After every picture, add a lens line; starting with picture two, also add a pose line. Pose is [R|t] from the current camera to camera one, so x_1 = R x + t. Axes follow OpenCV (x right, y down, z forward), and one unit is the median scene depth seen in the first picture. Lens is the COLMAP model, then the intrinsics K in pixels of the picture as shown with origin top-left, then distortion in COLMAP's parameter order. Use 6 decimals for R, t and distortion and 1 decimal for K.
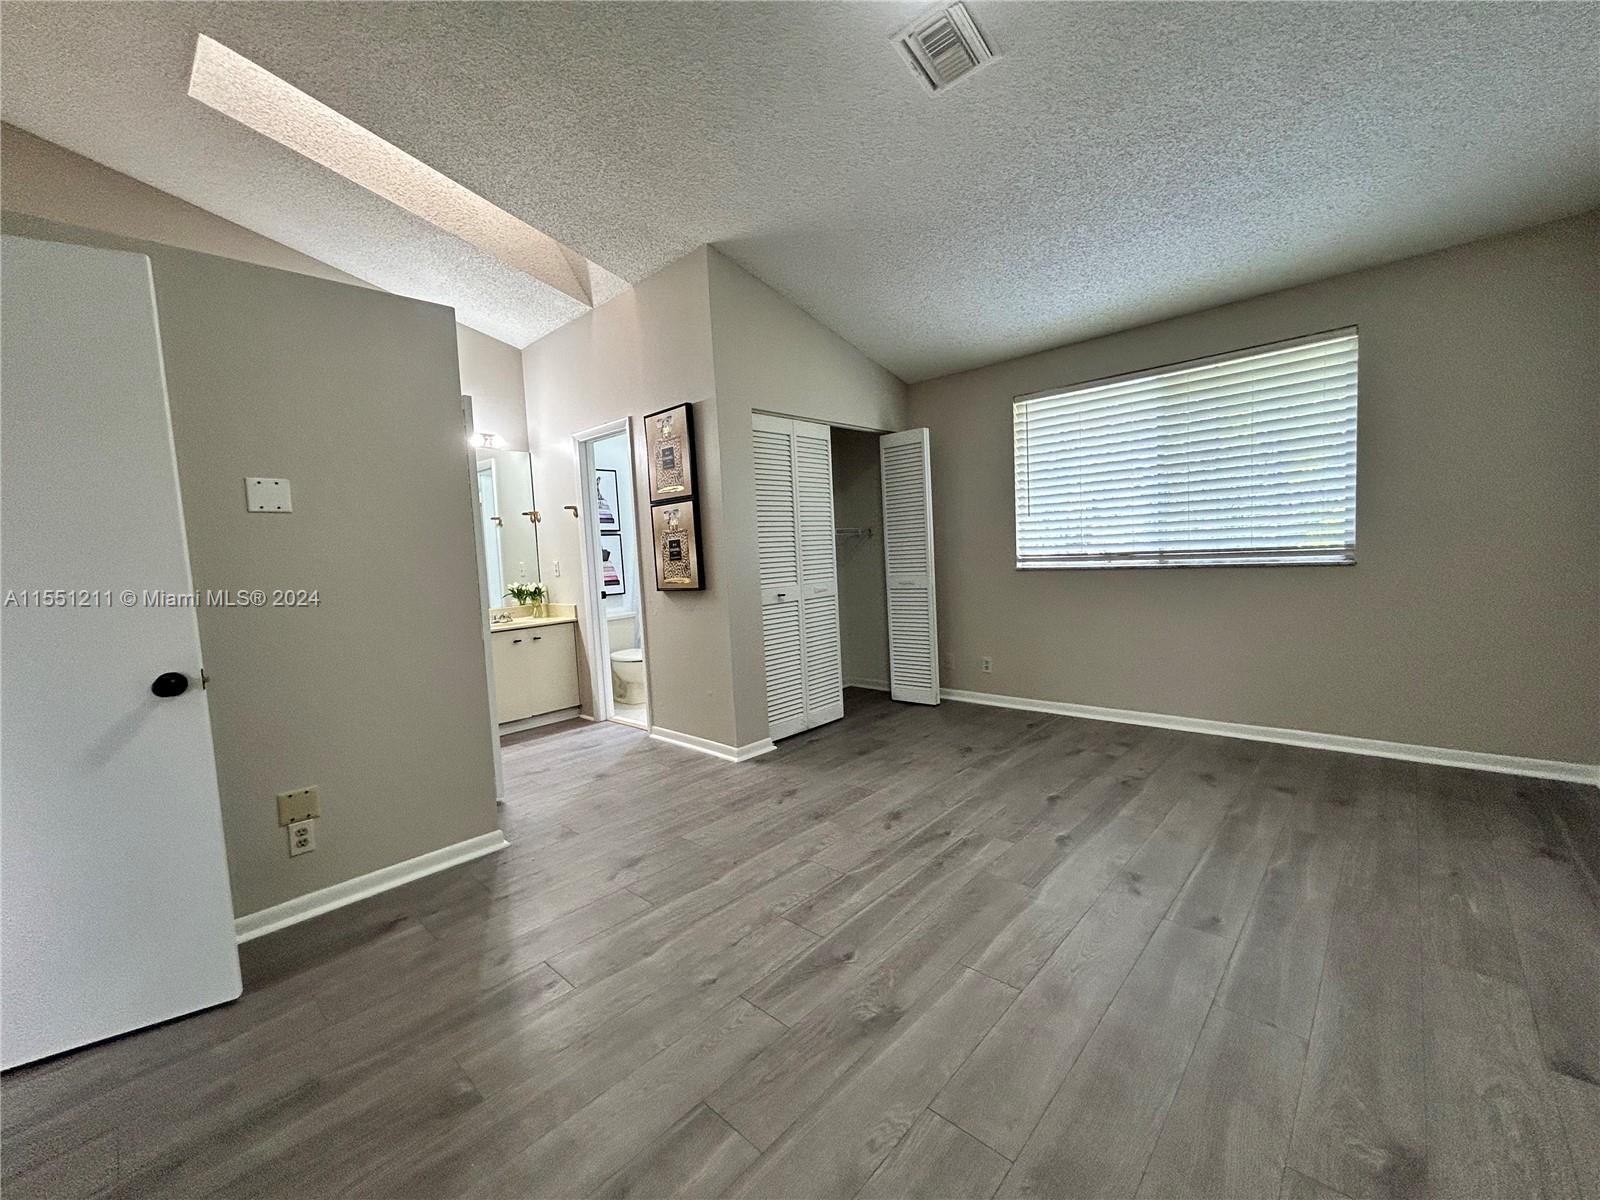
lens RADIAL K [[647.8, 0, 798.2], [0, 647.8, 596.5], [0, 0, 1]] dist [0.003100, 0.000470]
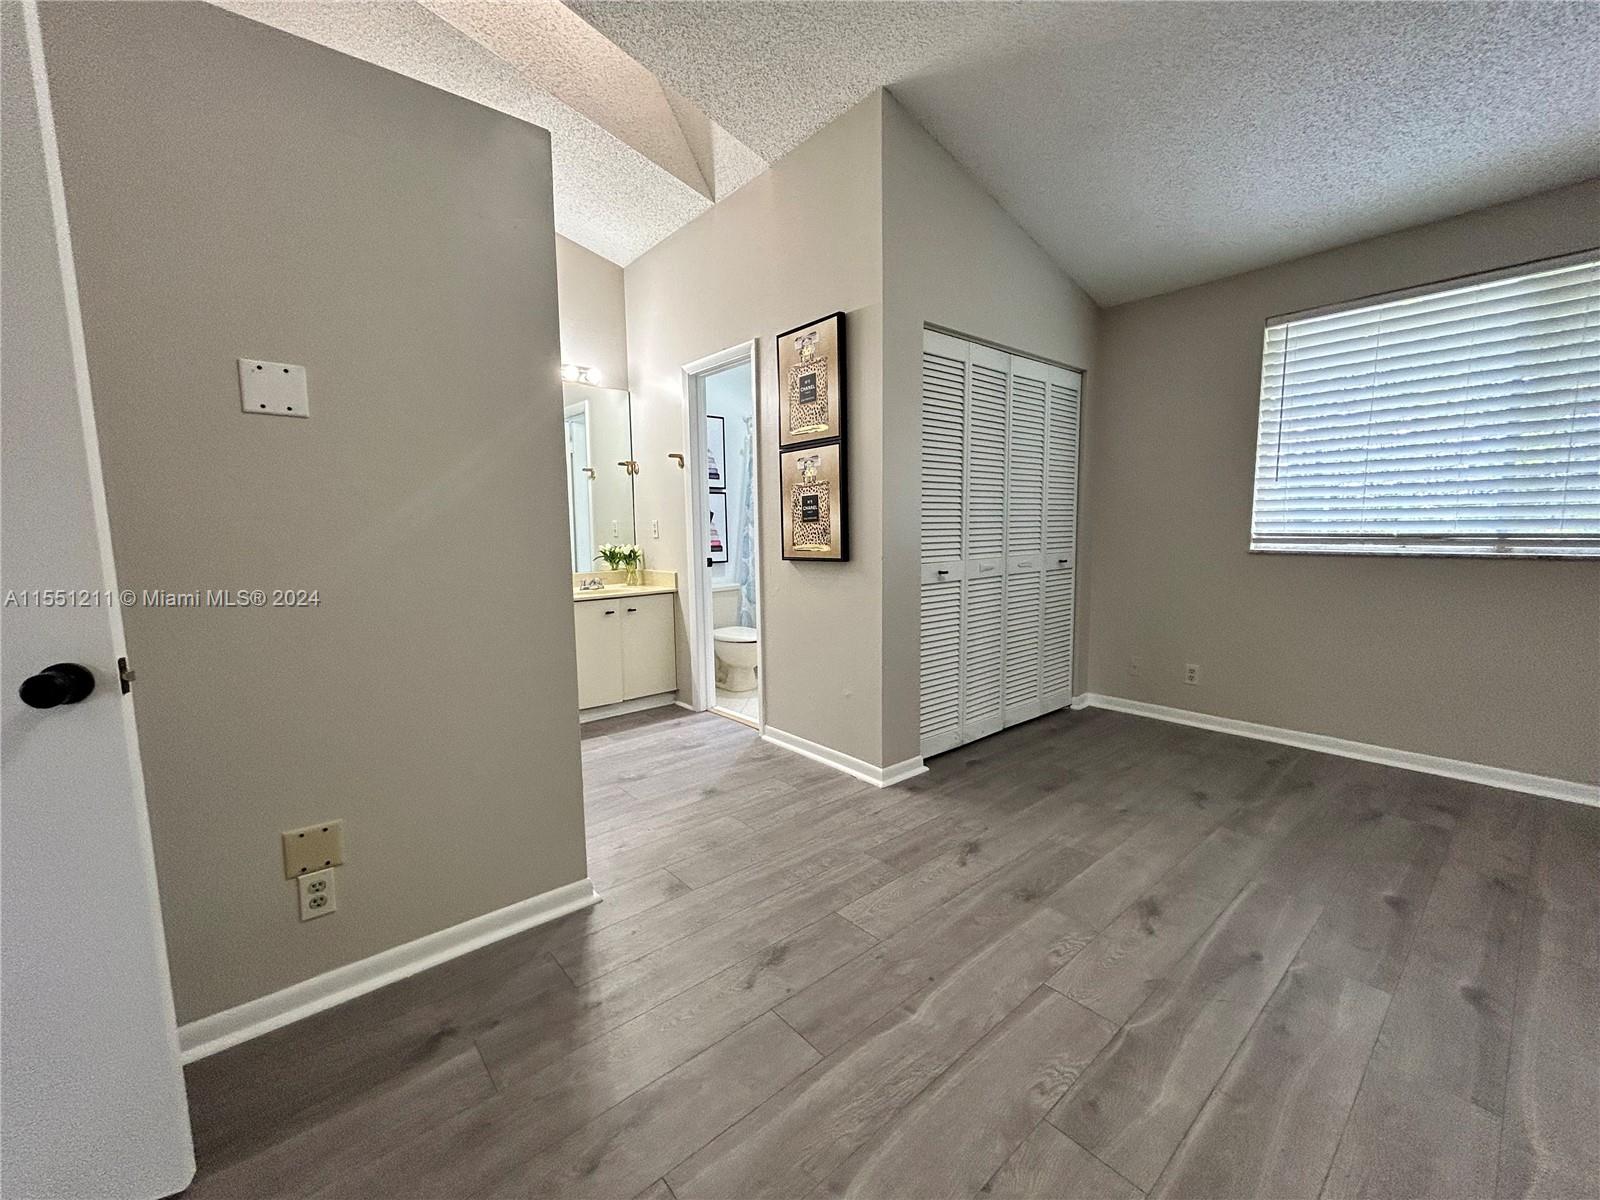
lens RADIAL K [[647.8, 0, 800.4], [0, 647.8, 595.7], [0, 0, 1]] dist [0.003100, 0.000470]
pose [[0.993156, 0.049440, -0.105812, -0.123071], [-0.045375, 0.998149, 0.040493, 0.002068], [0.107618, -0.035415, 0.993561, 0.237365]]
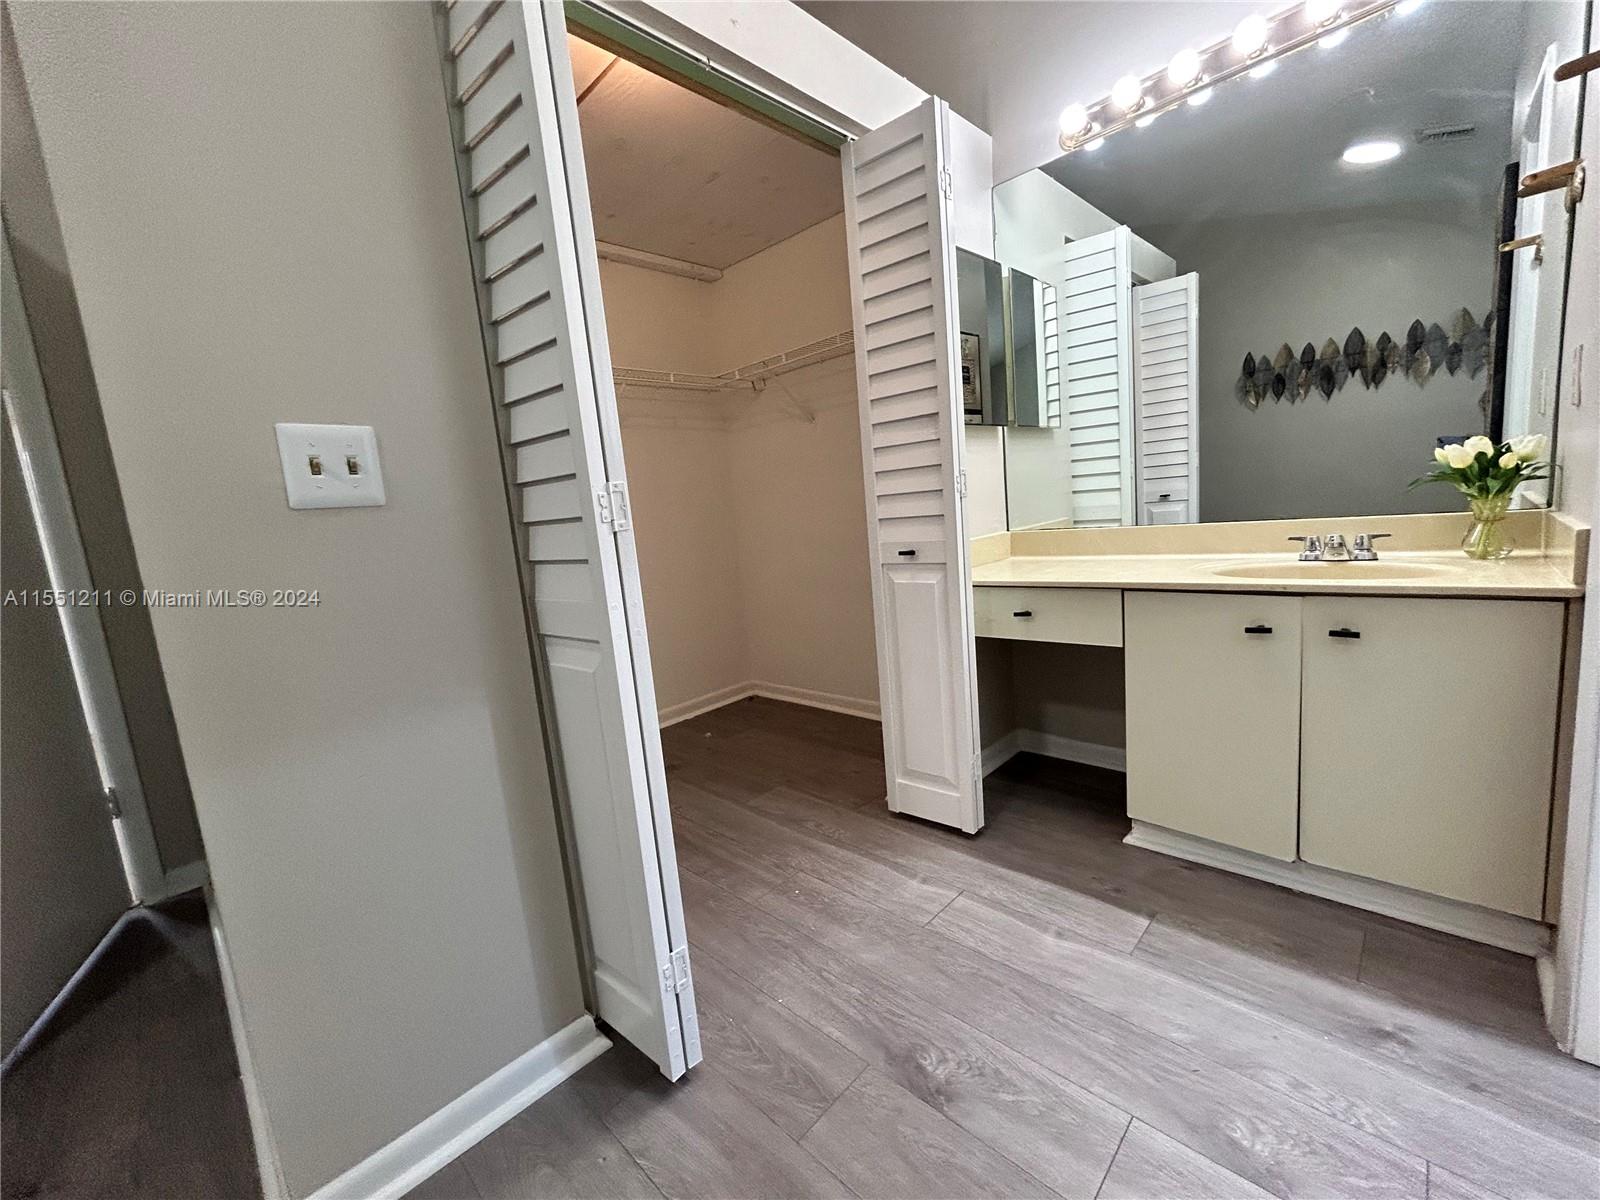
lens RADIAL K [[647.8, 0, 800.8], [0, 647.8, 591.0], [0, 0, 1]] dist [0.003100, 0.000470]
pose [[-0.006519, 0.190858, -0.981596, -0.147748], [0.004534, 0.981612, 0.190831, -0.015121], [0.999968, -0.003207, -0.007265, 0.969206]]
